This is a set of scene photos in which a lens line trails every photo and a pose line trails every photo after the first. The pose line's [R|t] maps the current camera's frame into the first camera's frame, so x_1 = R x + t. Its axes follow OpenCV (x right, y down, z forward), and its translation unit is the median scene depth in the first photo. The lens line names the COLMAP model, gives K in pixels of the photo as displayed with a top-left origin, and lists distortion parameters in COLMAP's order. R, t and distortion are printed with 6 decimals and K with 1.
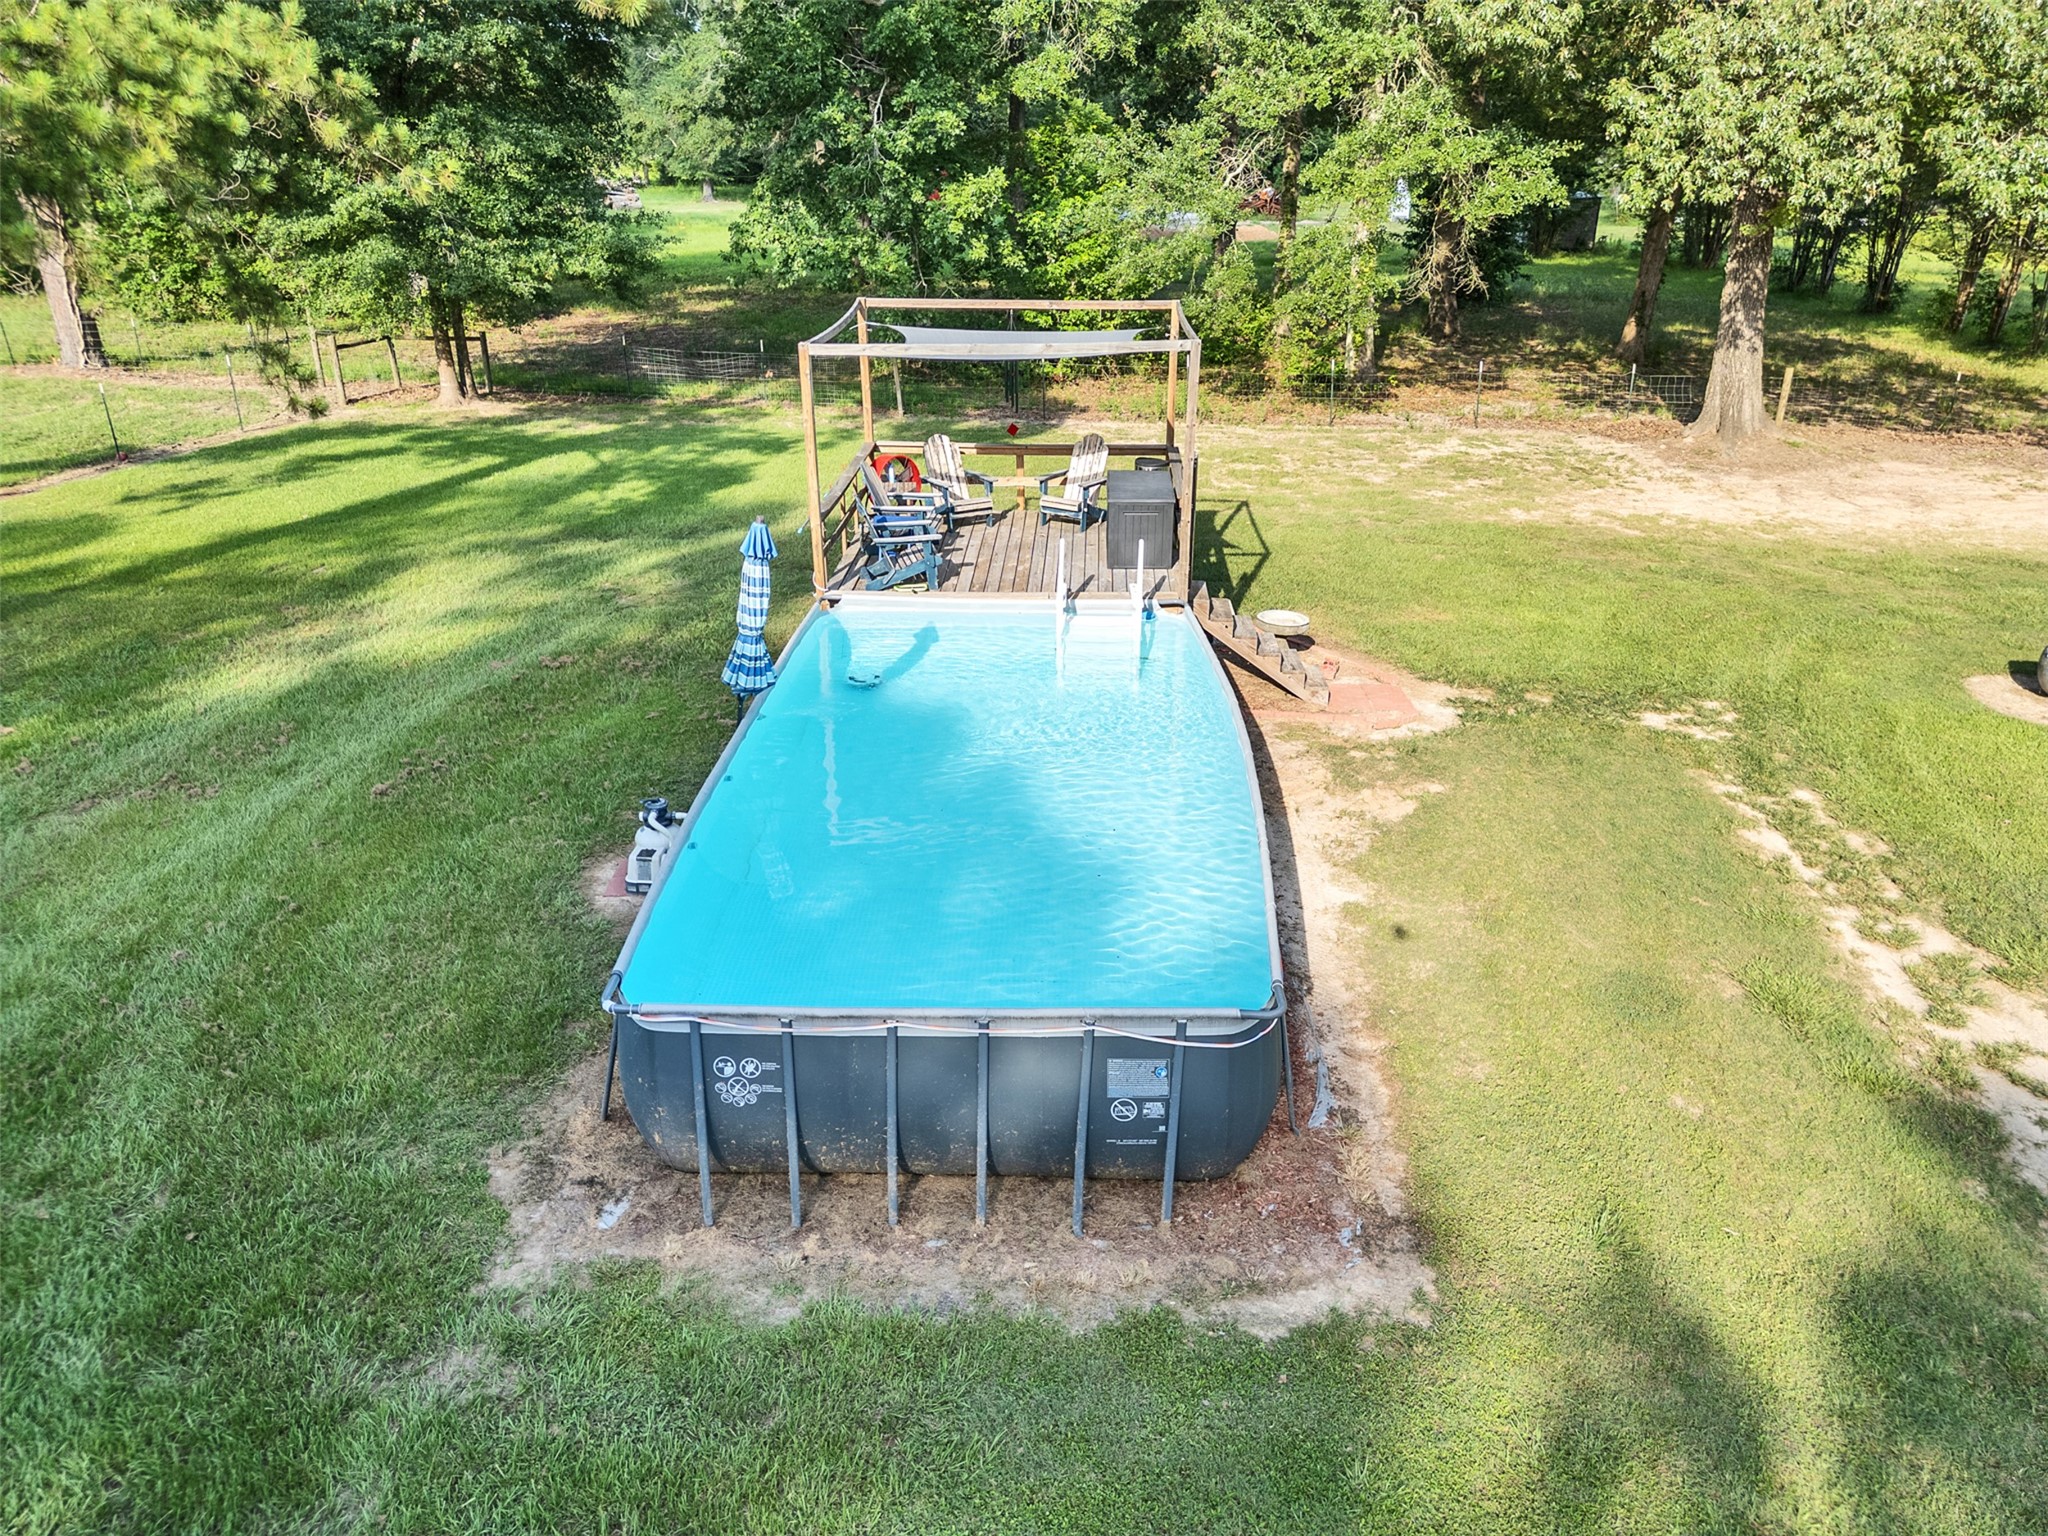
lens RADIAL K [[1449.1, 0, 1029.1], [0, 1449.1, 760.9], [0, 0, 1]] dist [0.074036, -0.078947]
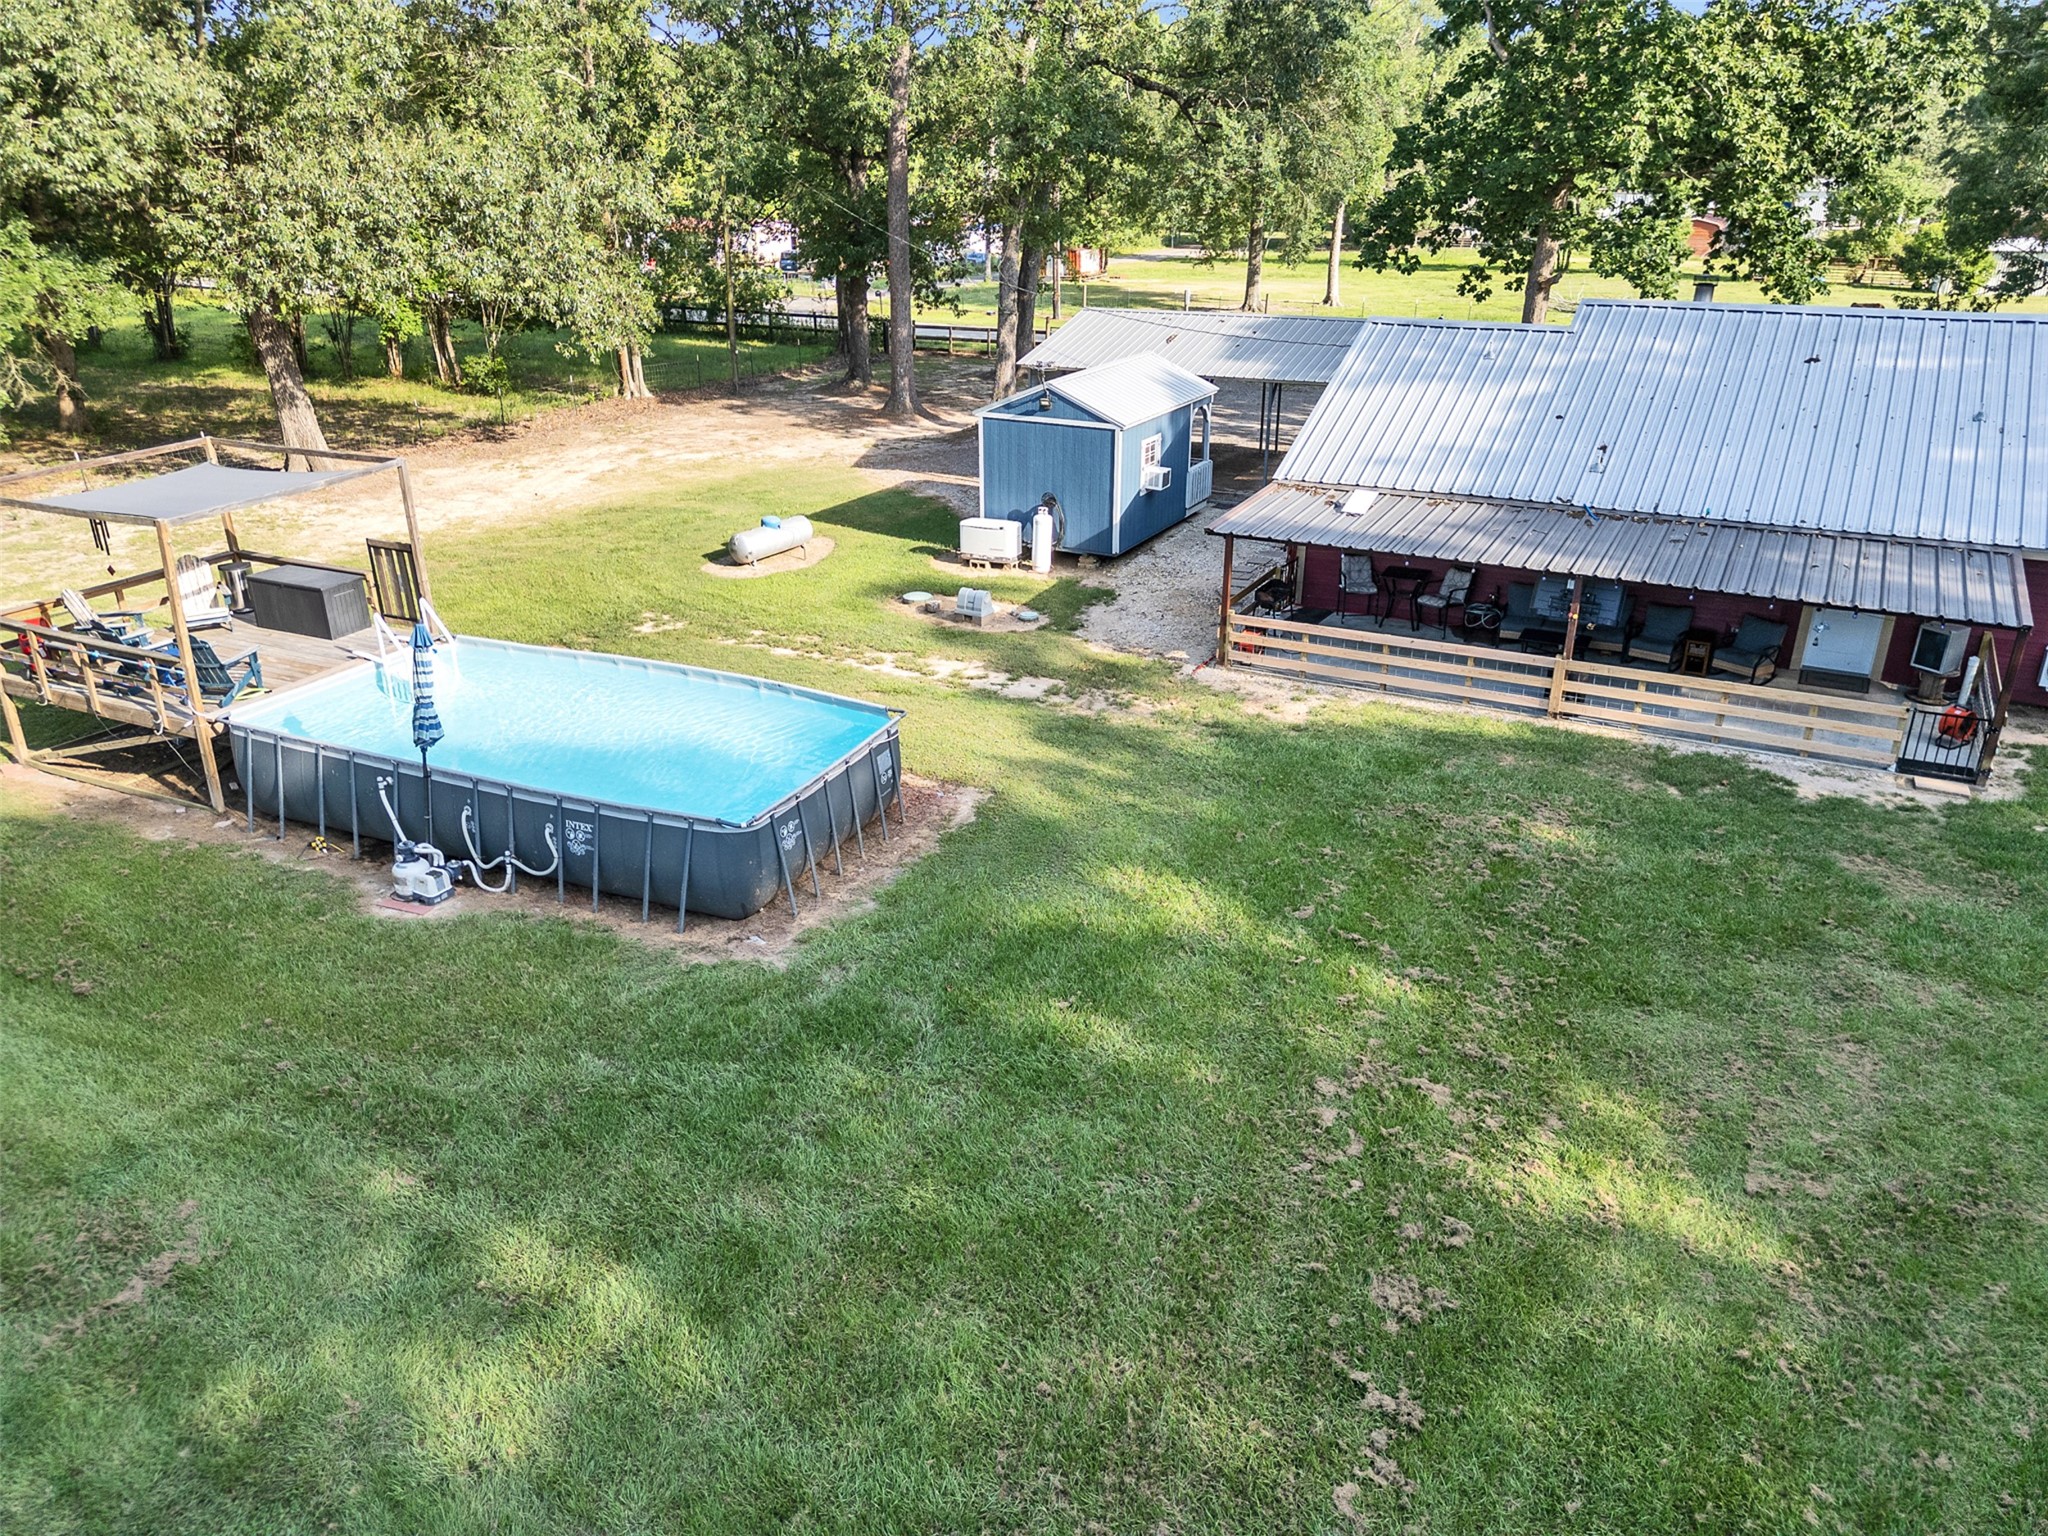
lens RADIAL K [[1449.1, 0, 1029.1], [0, 1449.1, 760.9], [0, 0, 1]] dist [0.074036, -0.078947]
pose [[0.386755, -0.365035, 0.846859, -0.918490], [0.371670, 0.902135, 0.219121, -0.100306], [-0.843968, 0.230006, 0.484578, -0.144391]]
